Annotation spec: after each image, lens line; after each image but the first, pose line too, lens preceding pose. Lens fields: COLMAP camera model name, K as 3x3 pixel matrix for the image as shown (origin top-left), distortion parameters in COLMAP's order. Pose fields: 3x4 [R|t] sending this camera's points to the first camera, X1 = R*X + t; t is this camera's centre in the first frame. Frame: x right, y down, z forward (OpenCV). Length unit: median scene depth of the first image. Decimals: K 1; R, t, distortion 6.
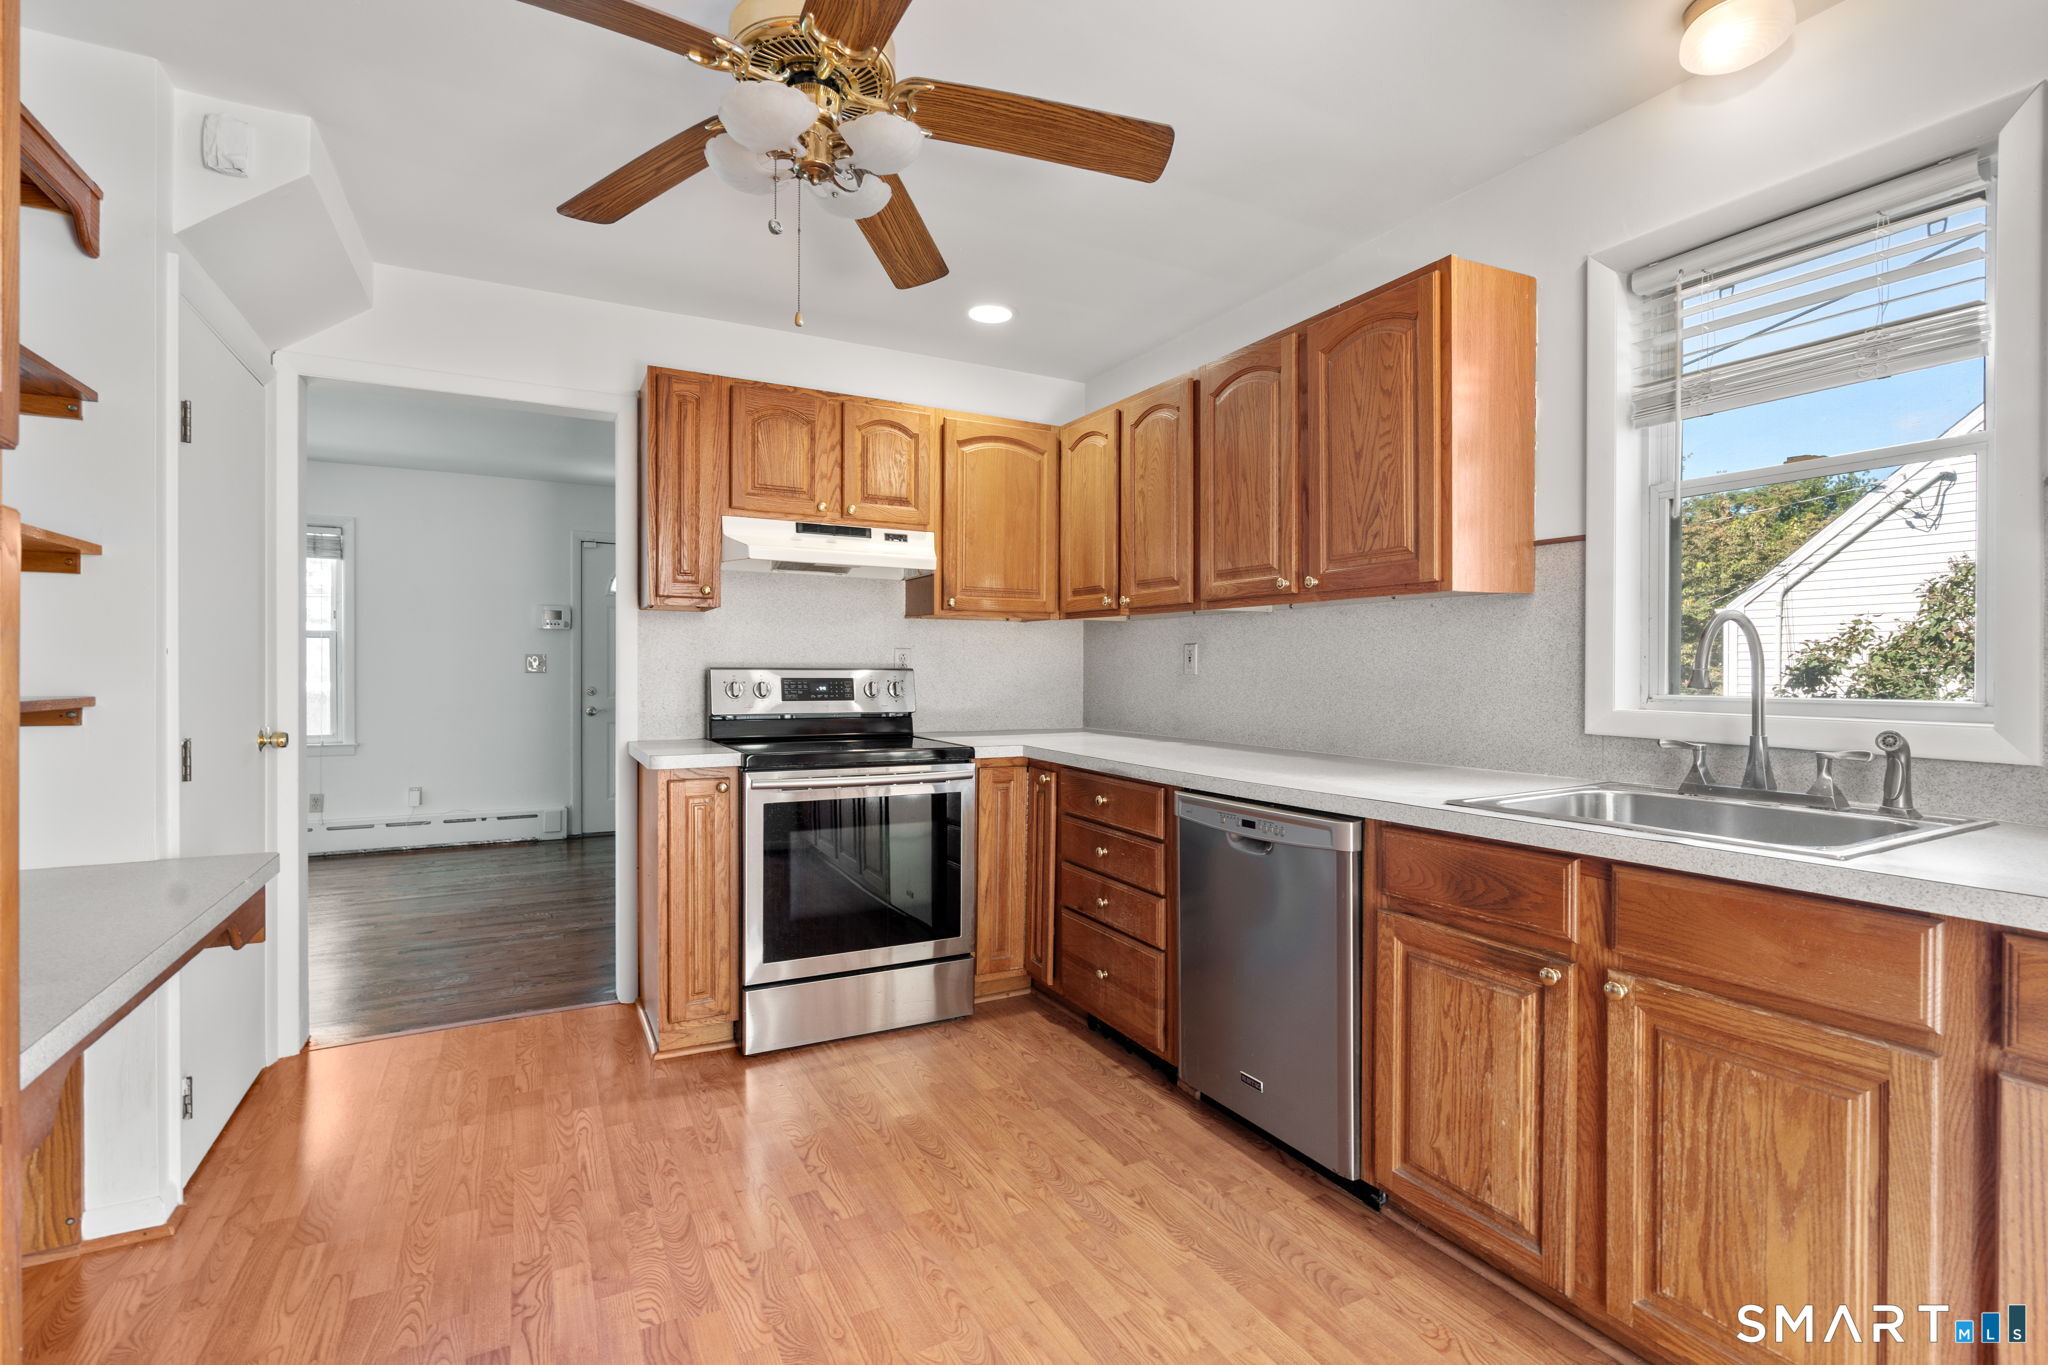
lens RADIAL K [[933.3, 0, 1024.0], [0, 933.3, 682.5], [0, 0, 1]] dist [-0.000650, 0.001319]
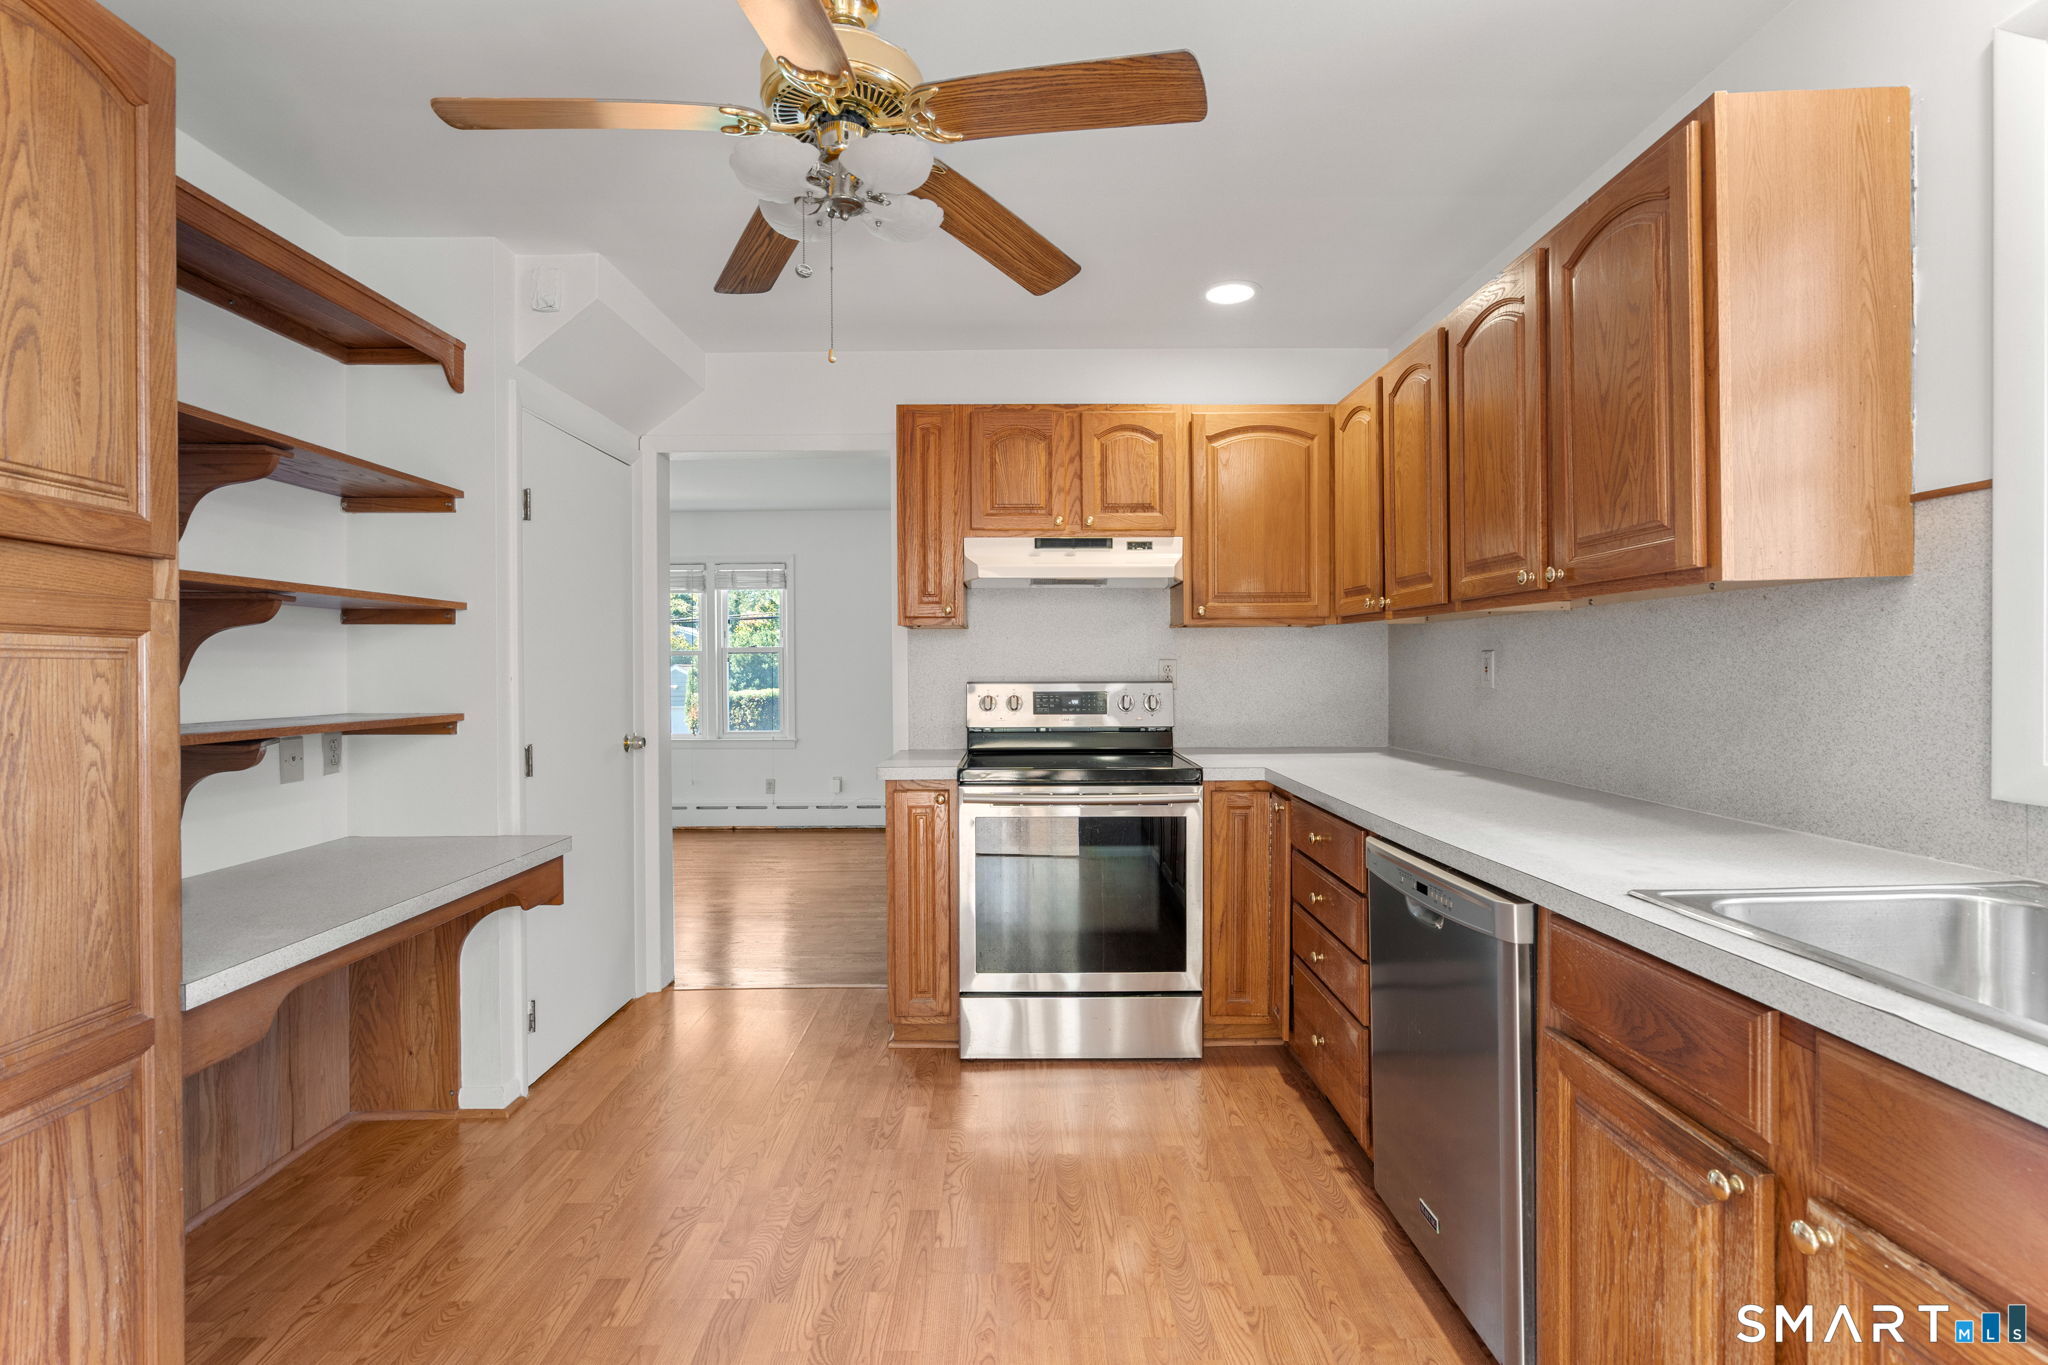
lens RADIAL K [[933.3, 0, 1024.0], [0, 933.3, 682.5], [0, 0, 1]] dist [-0.000650, 0.001319]
pose [[0.885008, -0.002203, -0.465571, 0.247340], [0.003396, 0.999993, 0.001724, -0.020091], [0.465564, -0.003107, 0.885009, 0.115450]]
